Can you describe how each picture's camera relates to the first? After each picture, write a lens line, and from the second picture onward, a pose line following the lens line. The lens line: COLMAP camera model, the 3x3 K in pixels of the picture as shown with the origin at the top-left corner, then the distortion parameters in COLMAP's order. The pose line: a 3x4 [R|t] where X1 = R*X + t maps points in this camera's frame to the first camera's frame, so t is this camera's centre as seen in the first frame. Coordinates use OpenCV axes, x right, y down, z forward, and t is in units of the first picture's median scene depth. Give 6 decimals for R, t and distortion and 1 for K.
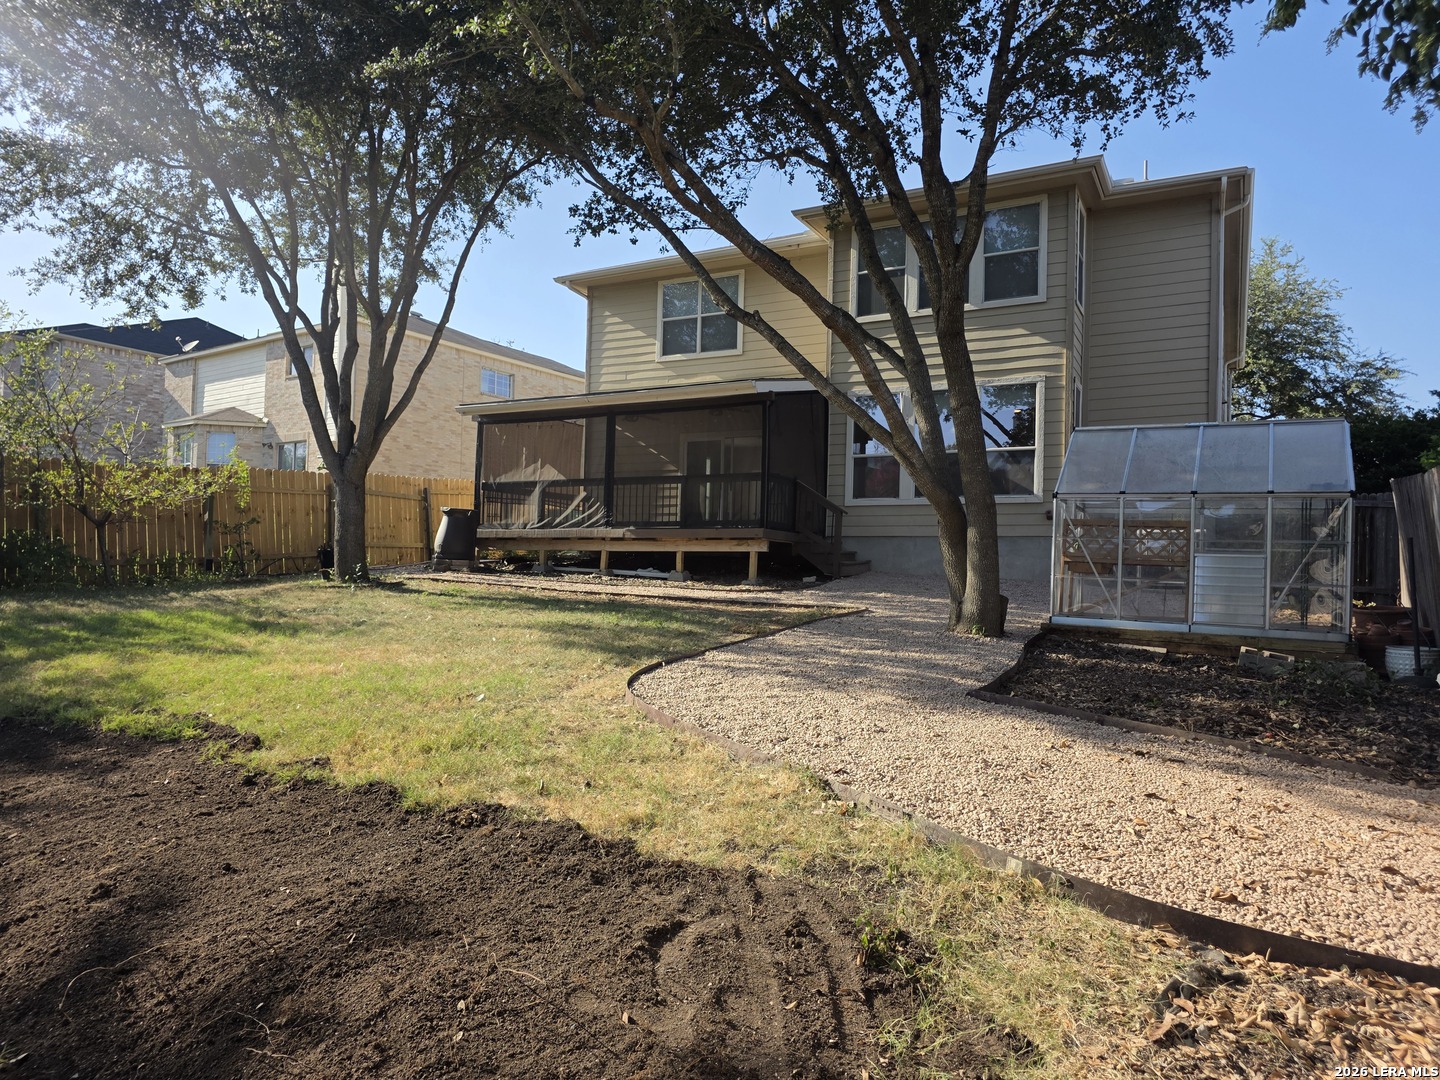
lens RADIAL K [[963.7, 0, 720.0], [0, 963.7, 540.0], [0, 0, 1]] dist [0.007097, -0.003544]
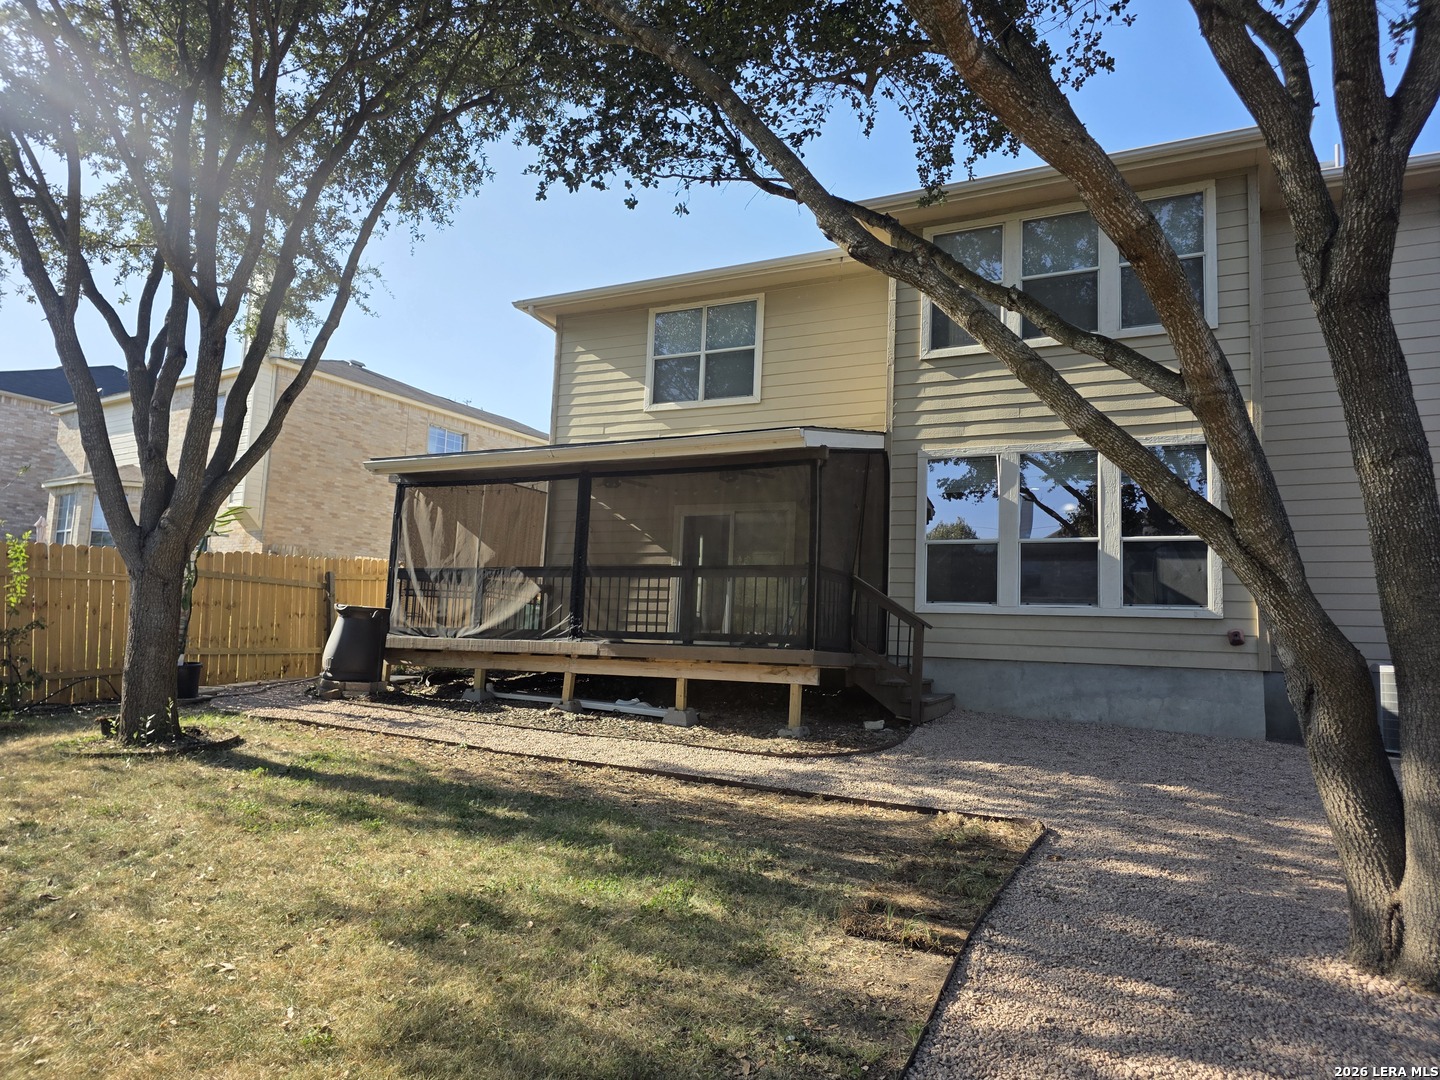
lens RADIAL K [[963.7, 0, 720.0], [0, 963.7, 540.0], [0, 0, 1]] dist [0.007097, -0.003544]
pose [[0.999129, 0.020009, 0.036617, -0.039428], [-0.017097, 0.996794, -0.078158, -0.030861], [-0.038064, 0.077464, 0.996268, 0.302644]]
